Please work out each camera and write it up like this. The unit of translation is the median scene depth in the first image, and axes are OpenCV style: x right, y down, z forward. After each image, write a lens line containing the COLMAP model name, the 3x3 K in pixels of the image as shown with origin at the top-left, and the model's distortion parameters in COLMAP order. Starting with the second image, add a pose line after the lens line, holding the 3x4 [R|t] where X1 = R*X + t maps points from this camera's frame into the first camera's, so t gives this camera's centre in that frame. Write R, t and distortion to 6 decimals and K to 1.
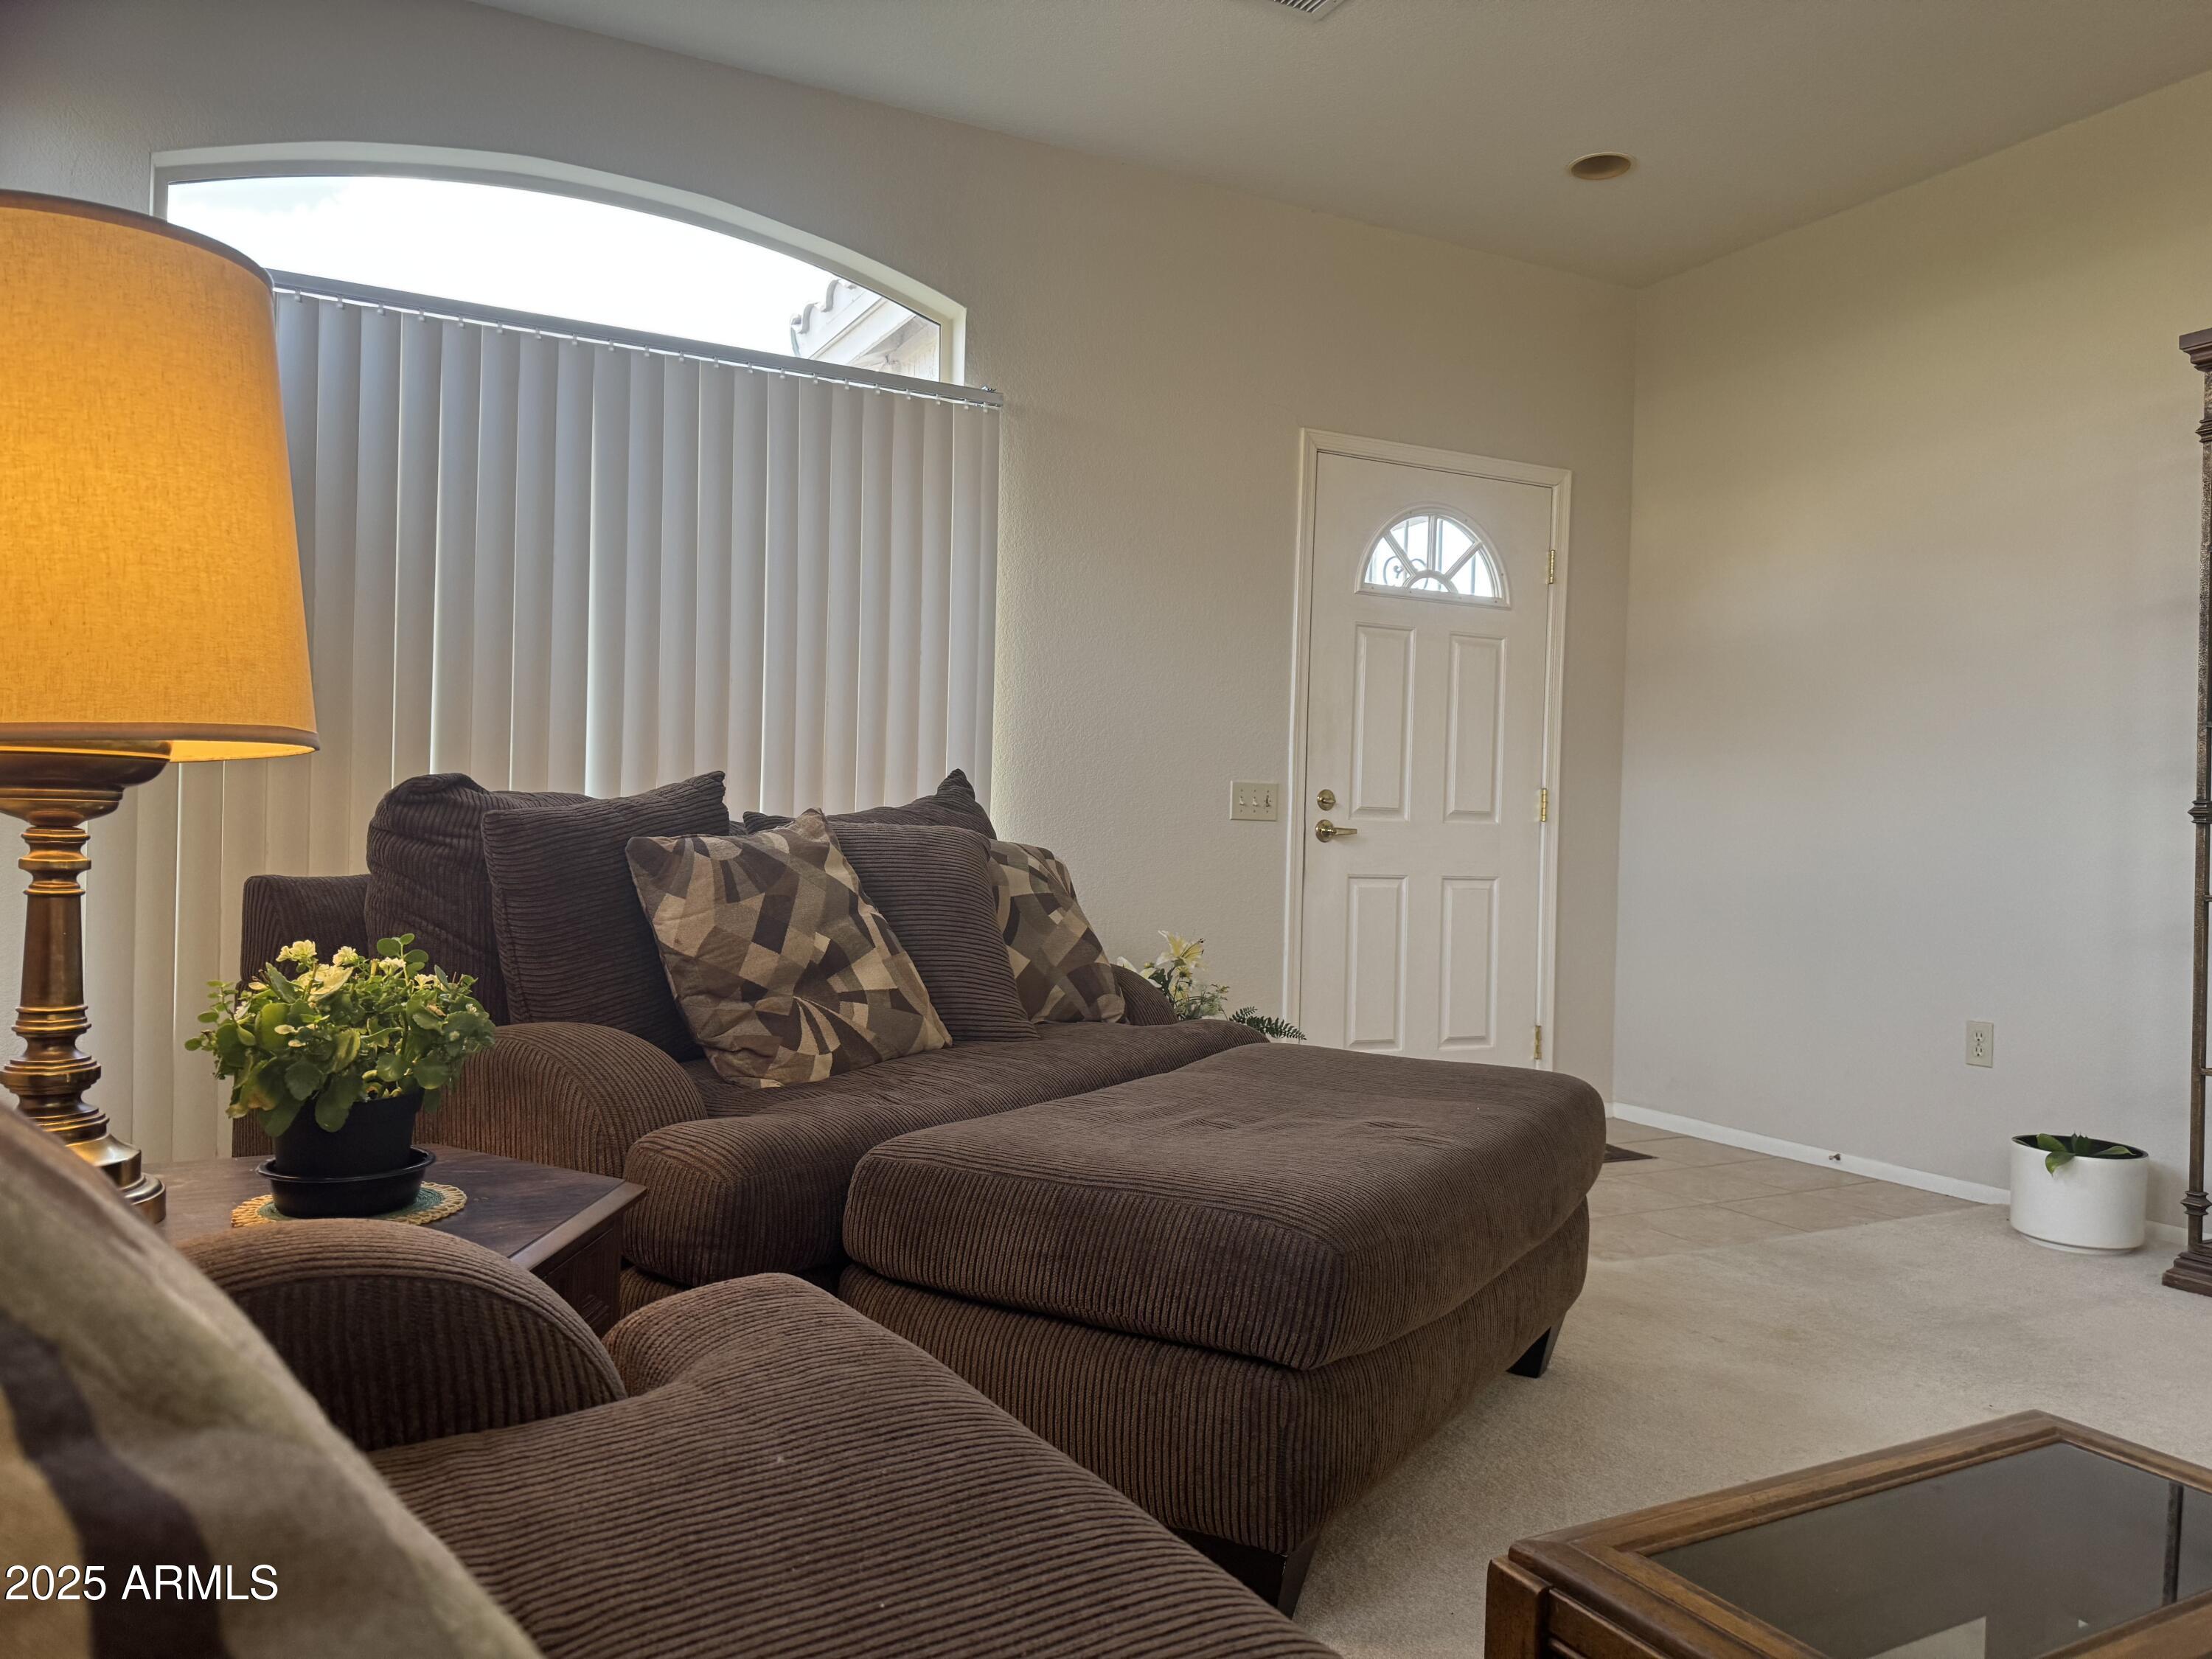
lens RADIAL K [[1544.3, 0, 1095.6], [0, 1544.3, 840.3], [0, 0, 1]] dist [0.072087, -0.084688]
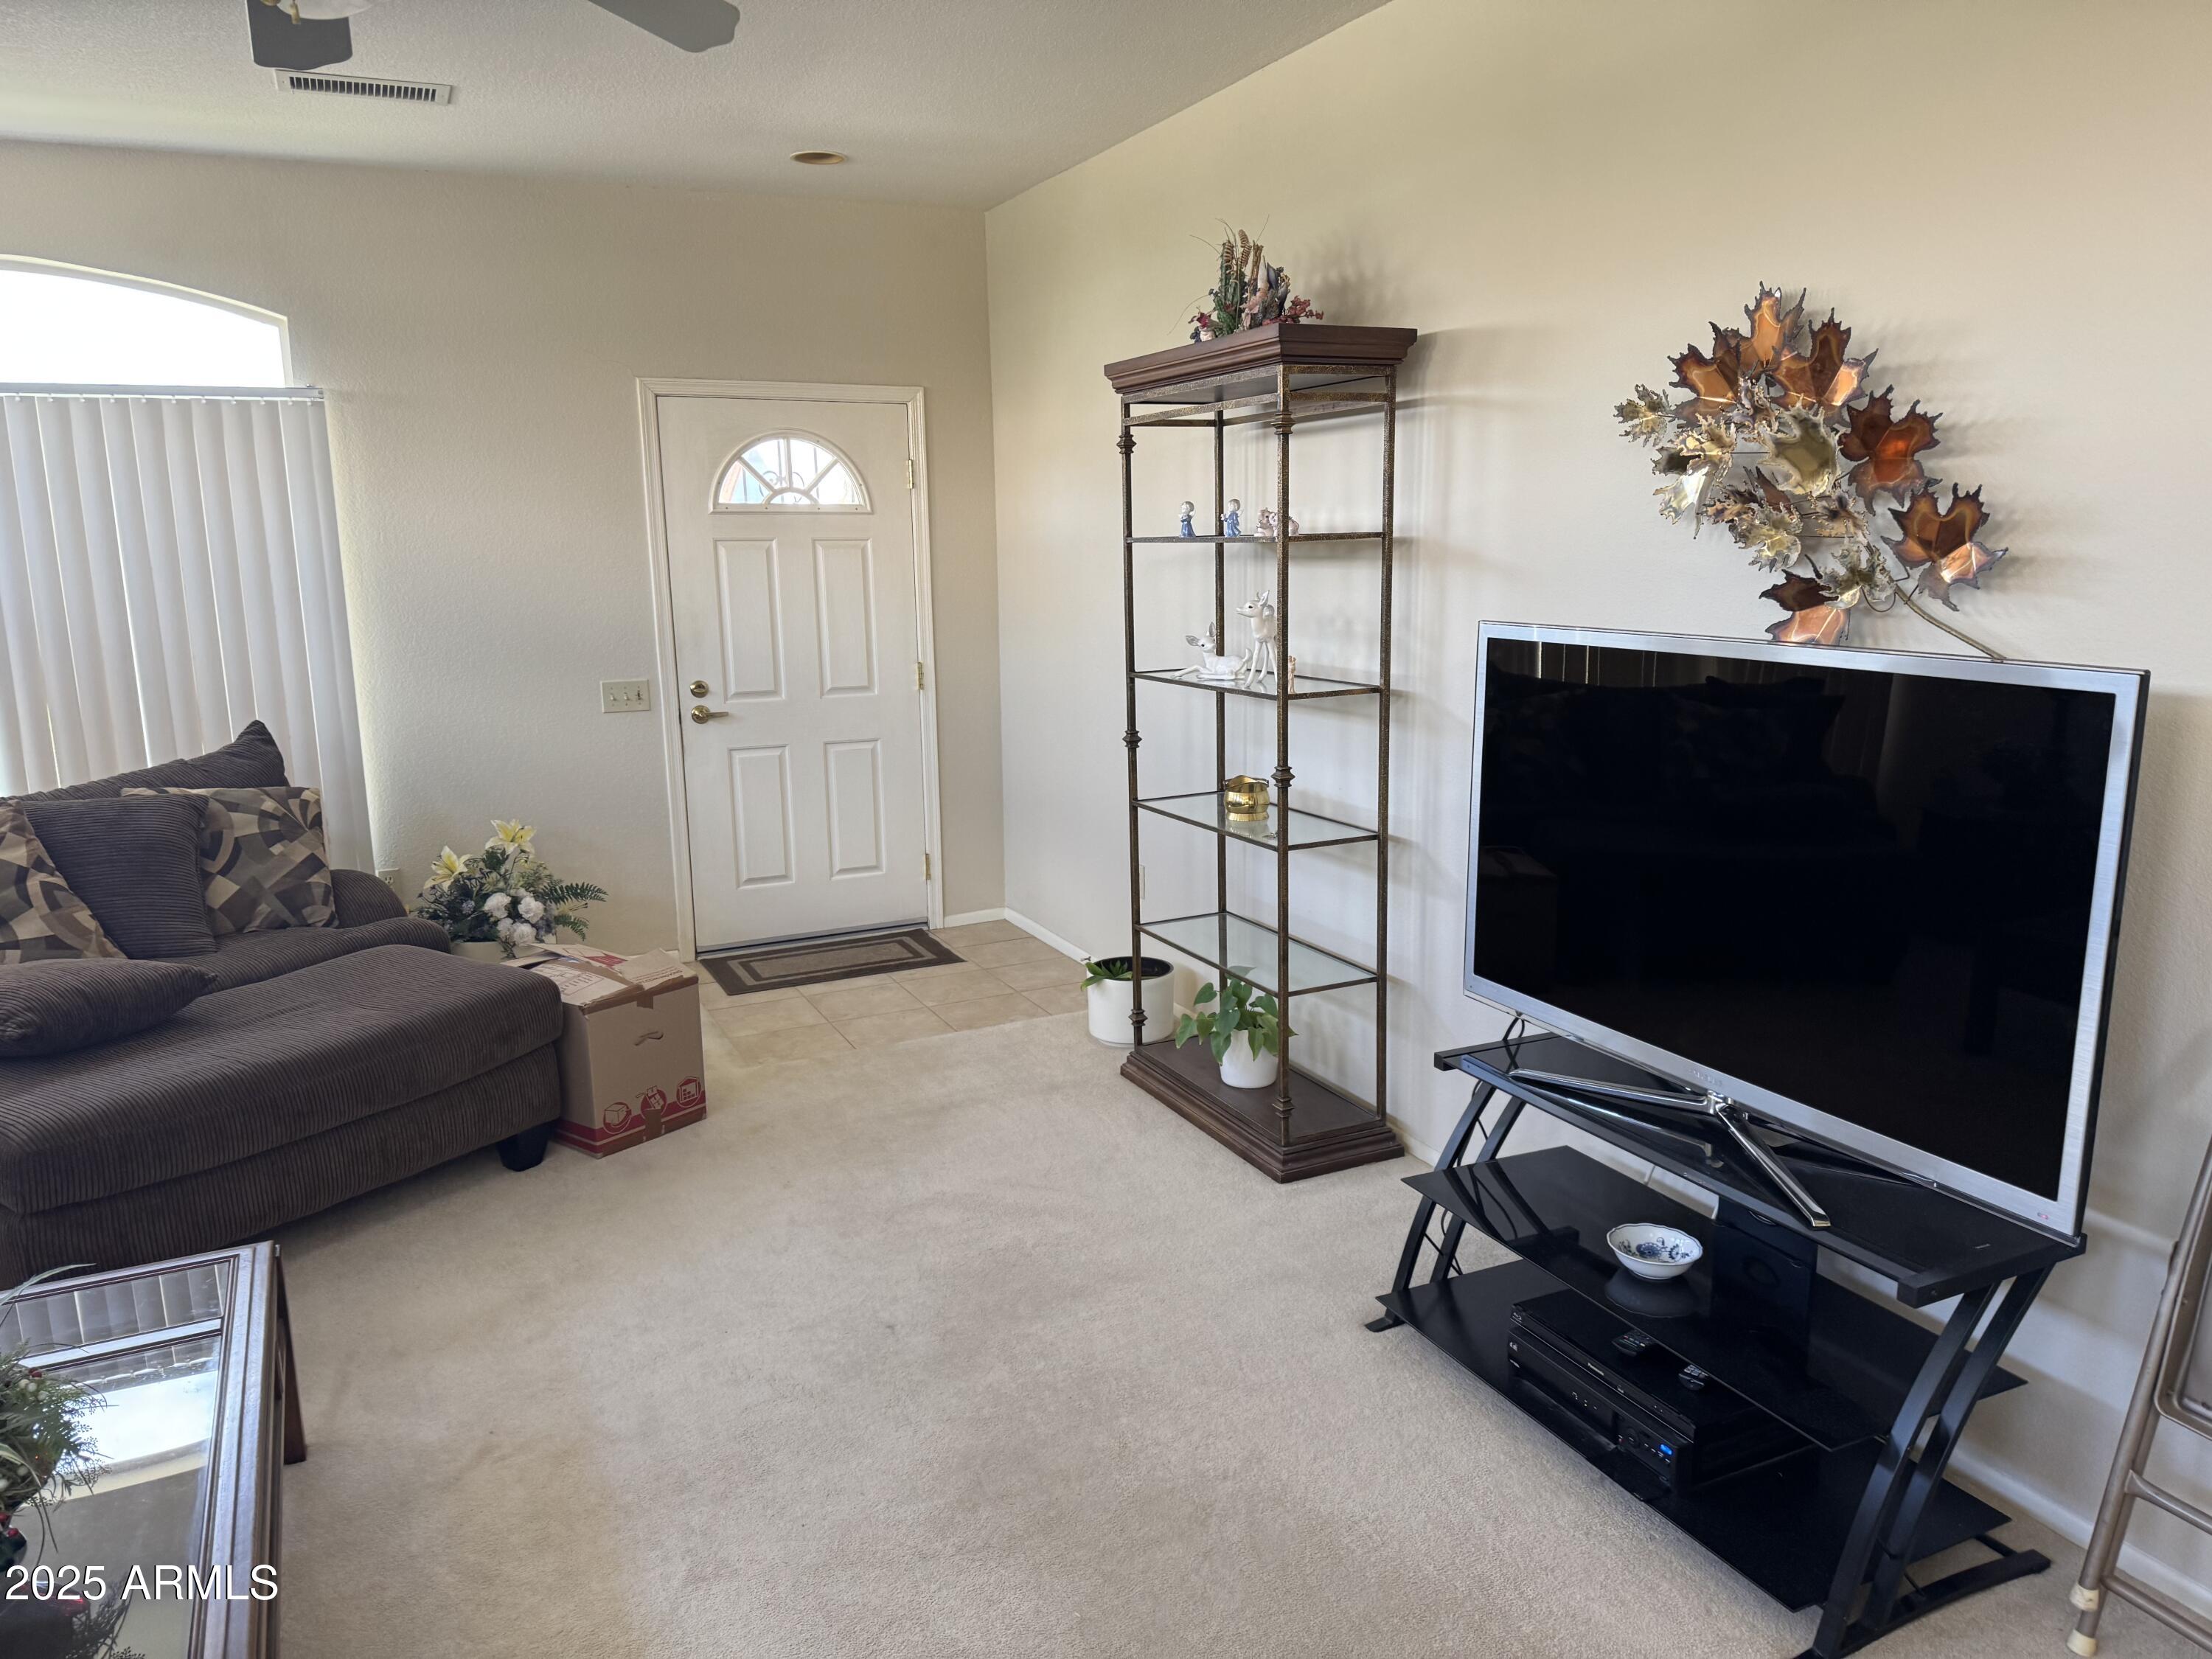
lens RADIAL K [[1544.3, 0, 1109.8], [0, 1544.3, 841.9], [0, 0, 1]] dist [0.072087, -0.084688]
pose [[0.998340, -0.033437, -0.046887, 0.947970], [0.041843, 0.980571, 0.191650, -0.233356], [0.039568, -0.193293, 0.980343, -0.389929]]
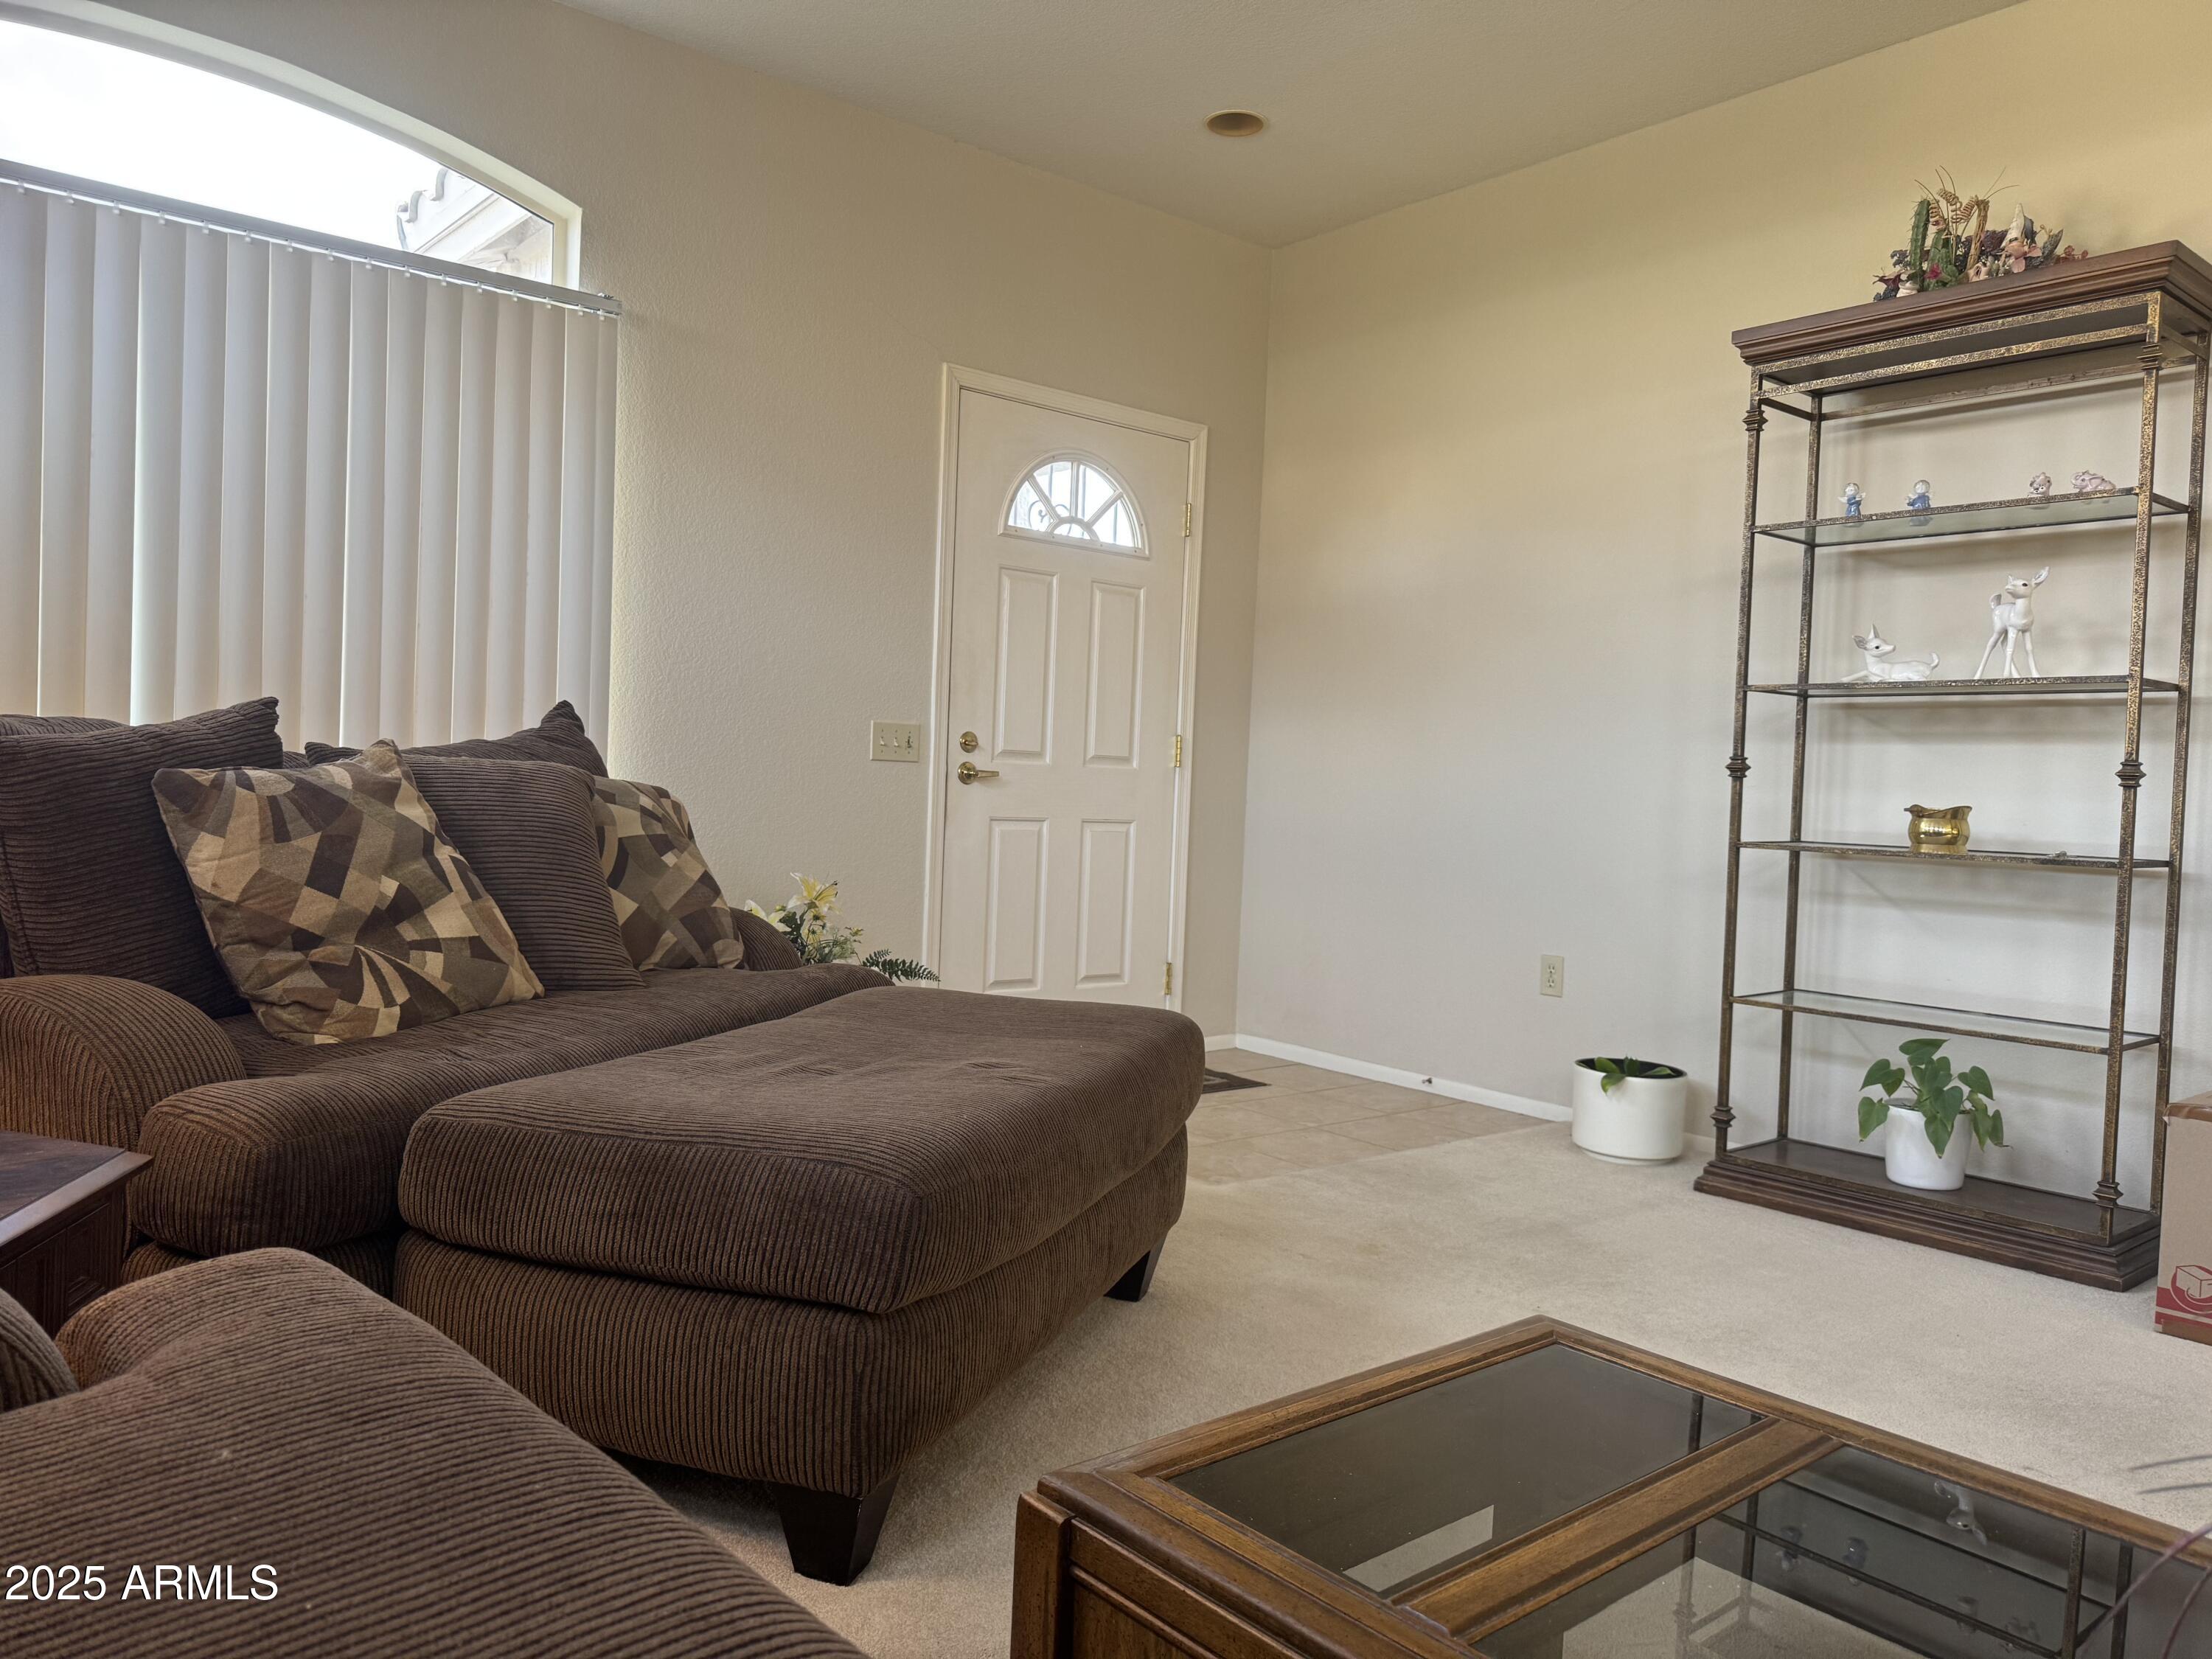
lens RADIAL K [[1544.3, 0, 1077.8], [0, 1544.3, 839.6], [0, 0, 1]] dist [0.072087, -0.084688]
pose [[0.980798, 0.004953, 0.194964, 0.043064], [-0.012227, 0.999273, 0.036124, -0.000368], [-0.194644, -0.037814, 0.980145, 0.008047]]
